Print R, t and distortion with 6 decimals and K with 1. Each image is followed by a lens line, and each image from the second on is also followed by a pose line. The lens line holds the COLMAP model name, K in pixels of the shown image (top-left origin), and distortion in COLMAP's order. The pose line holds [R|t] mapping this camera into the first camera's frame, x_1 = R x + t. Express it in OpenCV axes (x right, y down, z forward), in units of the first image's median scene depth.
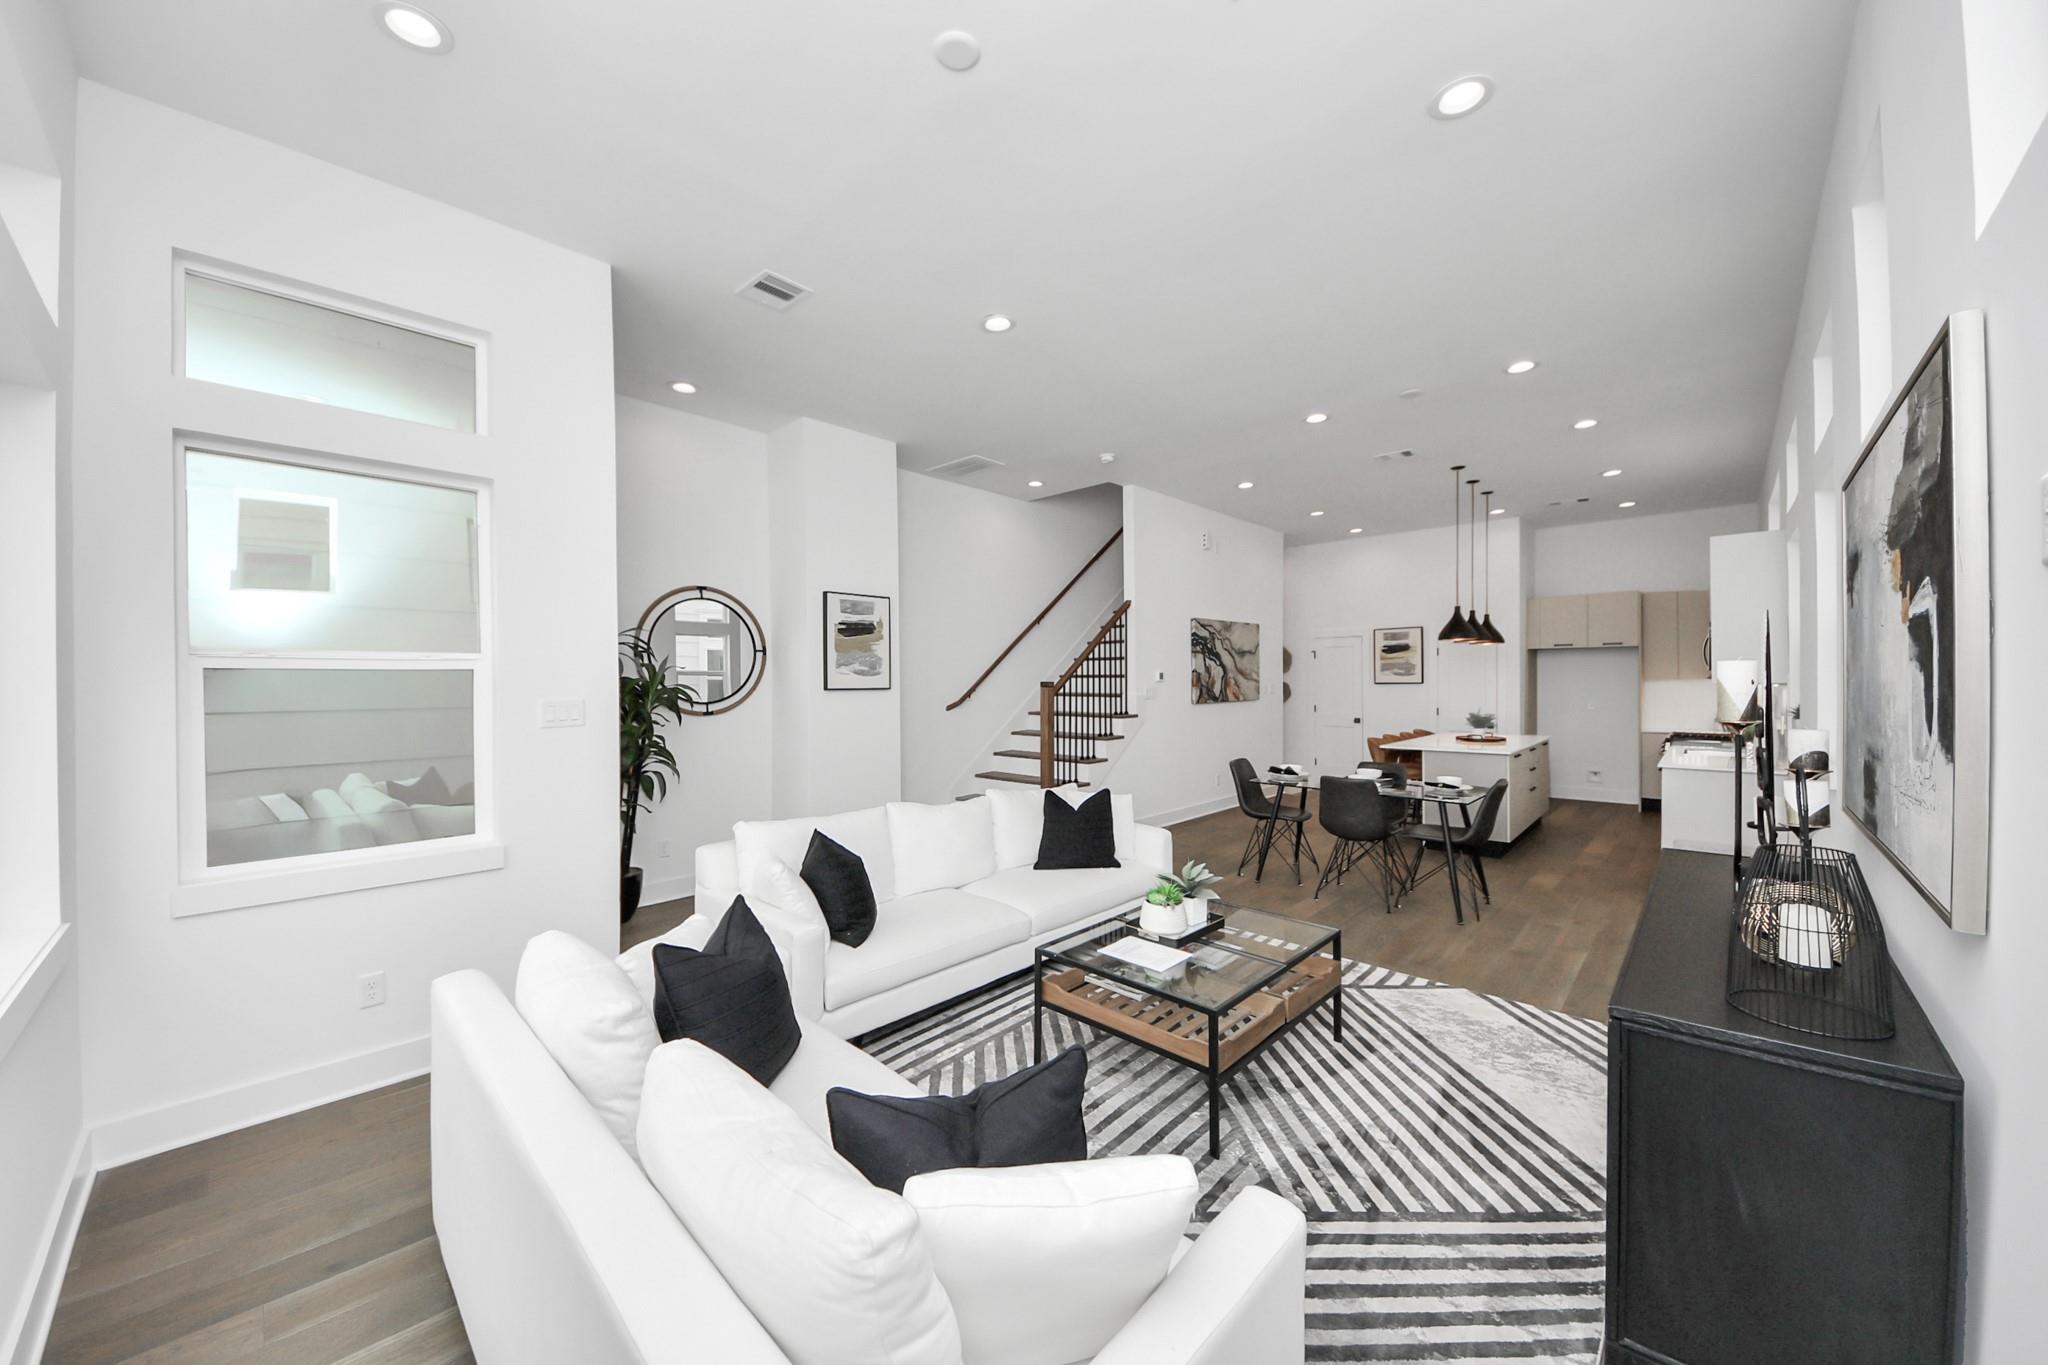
lens RADIAL K [[718.4, 0, 1021.0], [0, 718.4, 689.0], [0, 0, 1]] dist [0.030918, -0.020038]
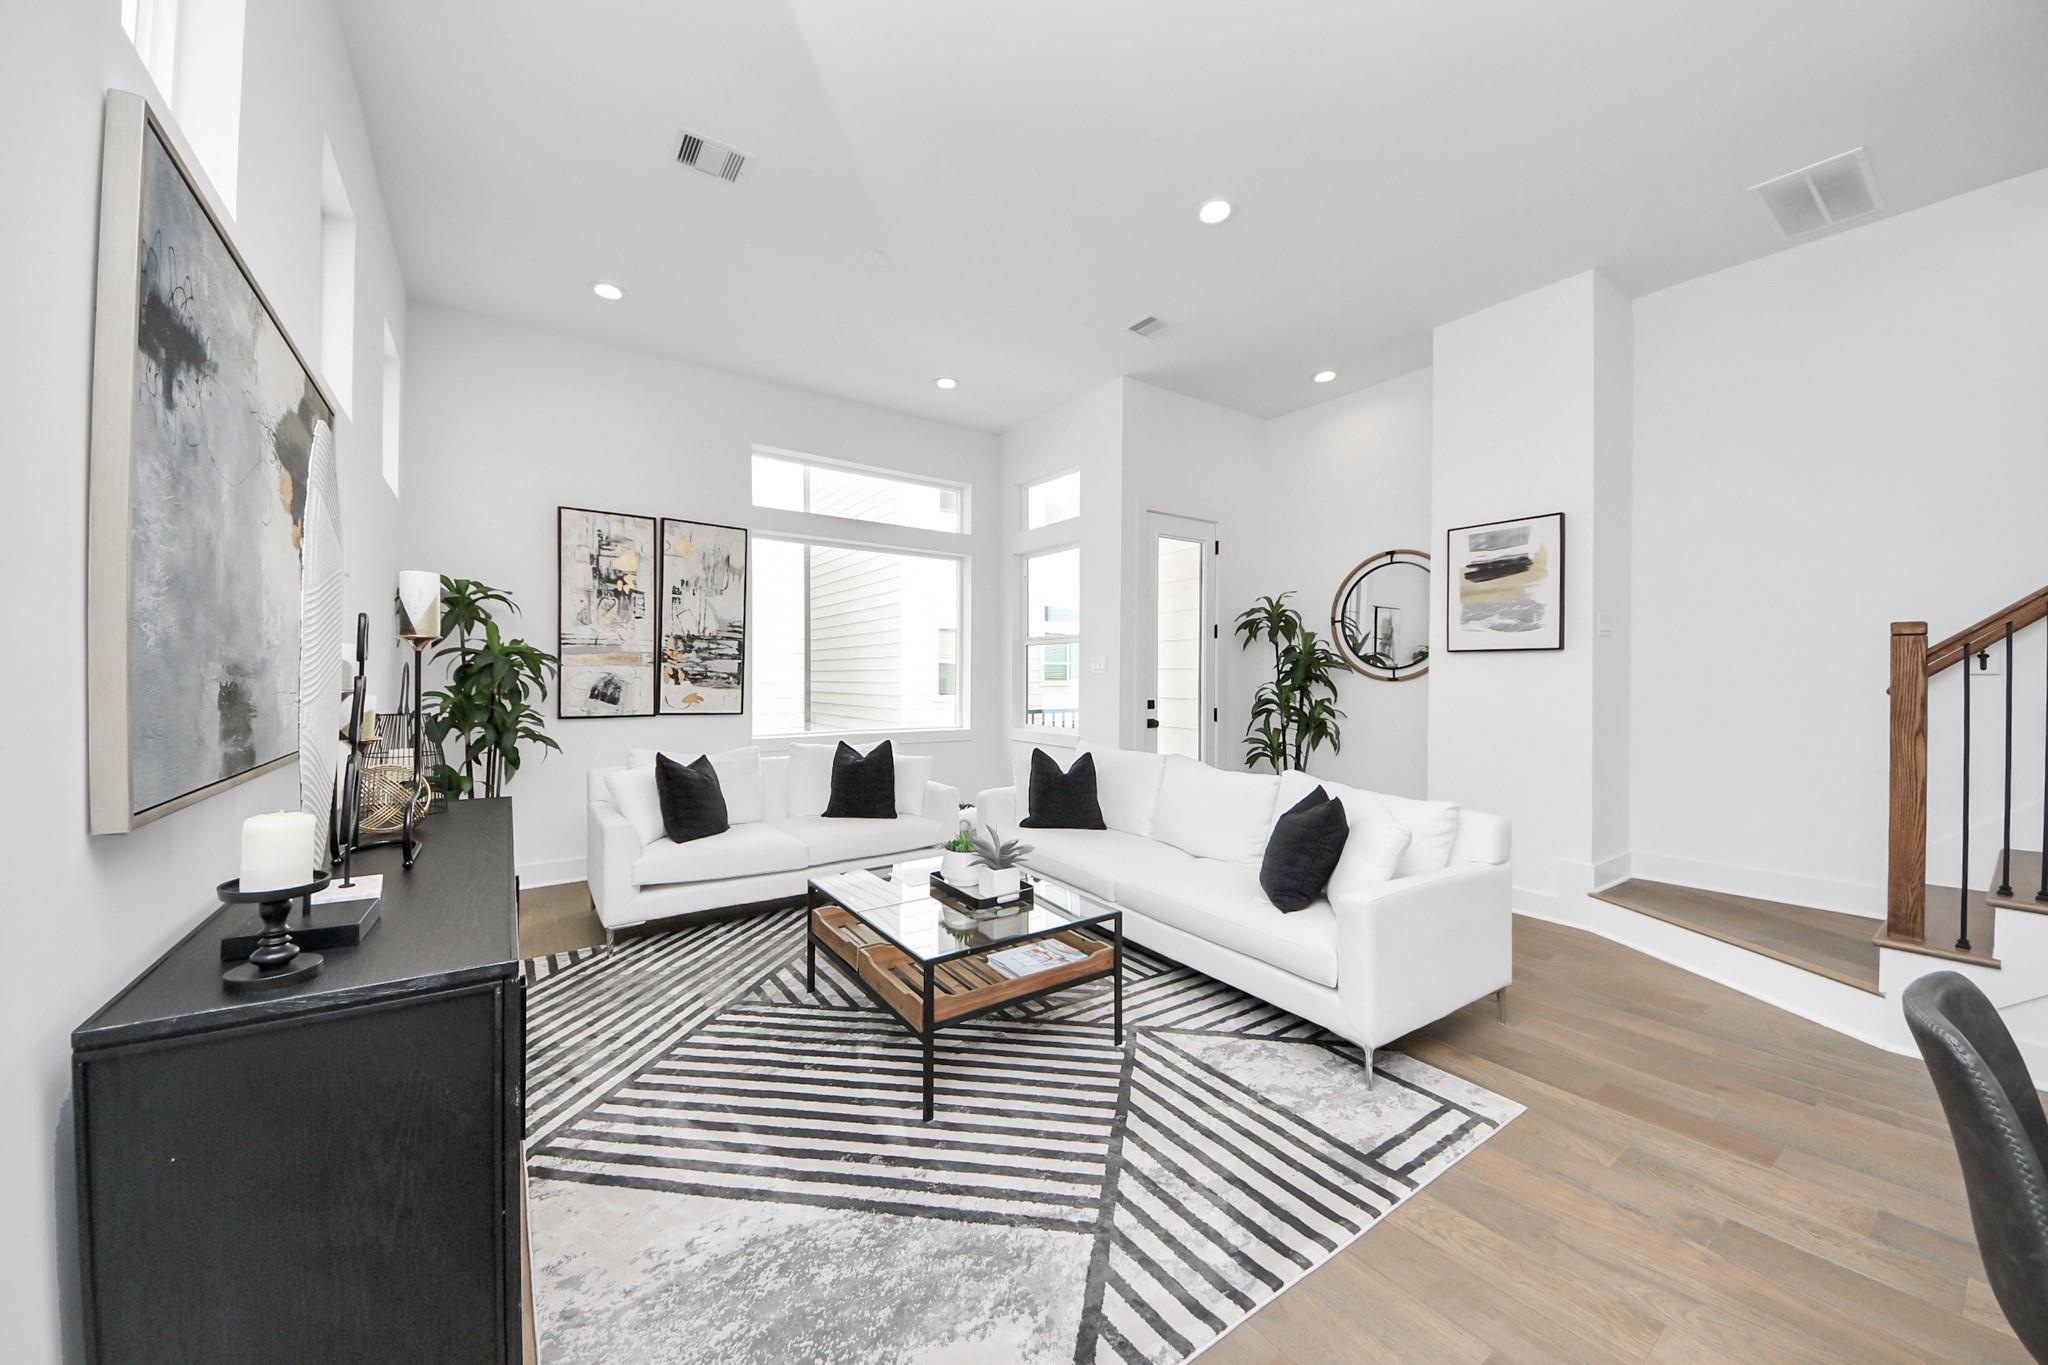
lens RADIAL K [[728.4, 0, 1025.4], [0, 728.4, 675.1], [0, 0, 1]] dist [0.020316, -0.013274]
pose [[-0.183802, 0.007243, -0.982937, 0.423214], [-0.011497, 0.999889, 0.009518, 0.016670], [0.982896, 0.013050, -0.183698, 0.463828]]
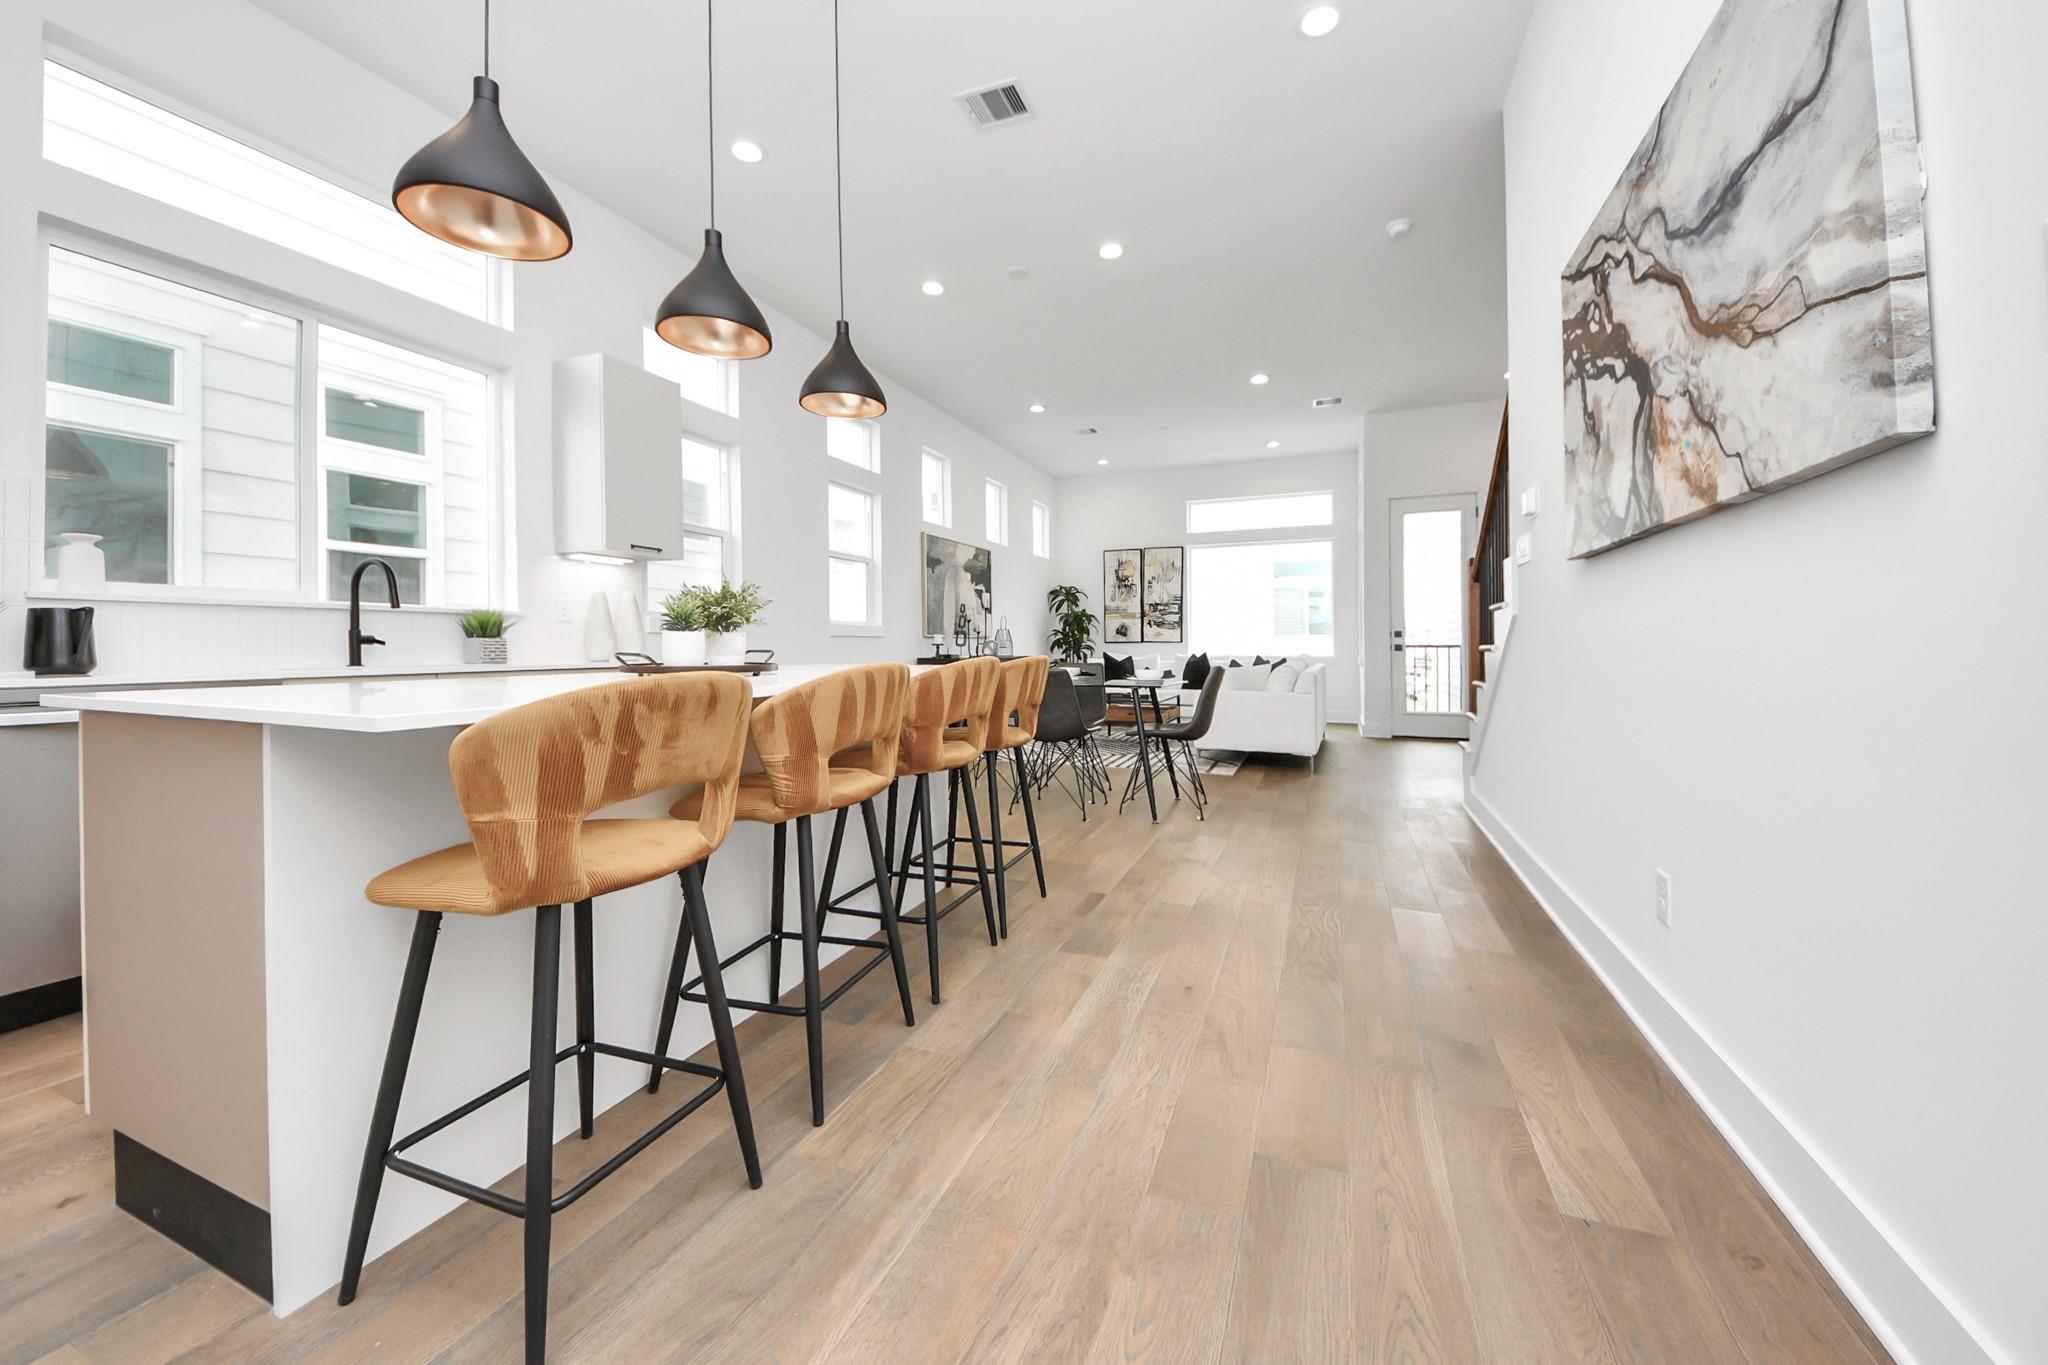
lens RADIAL K [[755.3, 0, 1031.3], [0, 755.3, 623.7], [0, 0, 1]] dist [0.065831, -0.019870]
pose [[-0.924353, -0.001163, -0.381537, 0.567448], [0.006952, 0.999778, -0.019890, 0.052655], [0.381475, -0.021038, -0.924140, 1.210877]]
